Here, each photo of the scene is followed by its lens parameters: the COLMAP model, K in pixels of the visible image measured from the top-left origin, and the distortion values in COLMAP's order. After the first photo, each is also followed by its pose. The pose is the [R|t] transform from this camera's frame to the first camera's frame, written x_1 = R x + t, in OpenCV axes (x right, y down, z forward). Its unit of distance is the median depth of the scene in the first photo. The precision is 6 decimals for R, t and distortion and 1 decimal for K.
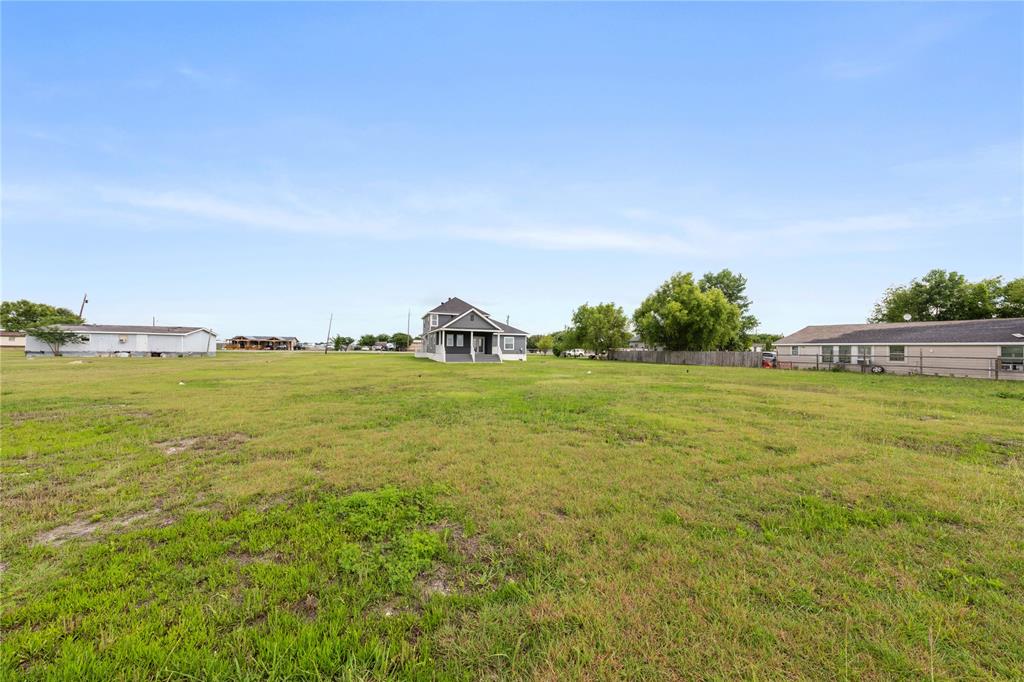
lens RADIAL K [[351.5, 0, 515.2], [0, 351.5, 350.8], [0, 0, 1]] dist [0.000370, 0.000028]
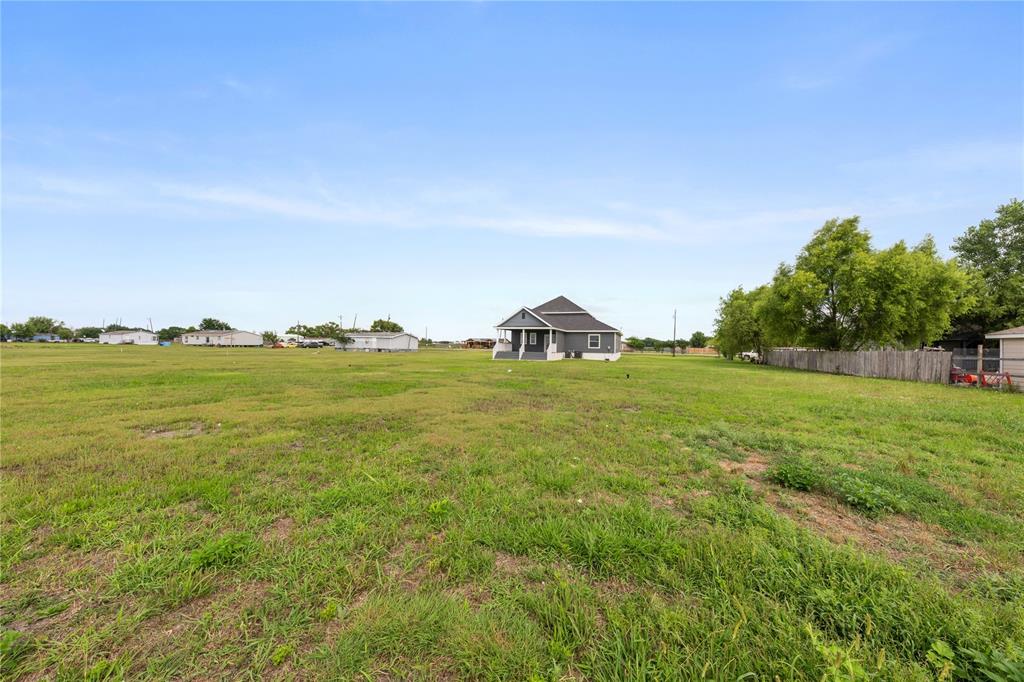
lens RADIAL K [[351.5, 0, 515.2], [0, 351.5, 350.8], [0, 0, 1]] dist [0.000370, 0.000028]
pose [[0.759918, 0.008905, -0.649958, 0.459606], [-0.011908, 0.999929, -0.000222, 0.006468], [0.649910, 0.007909, 0.759970, 0.200787]]
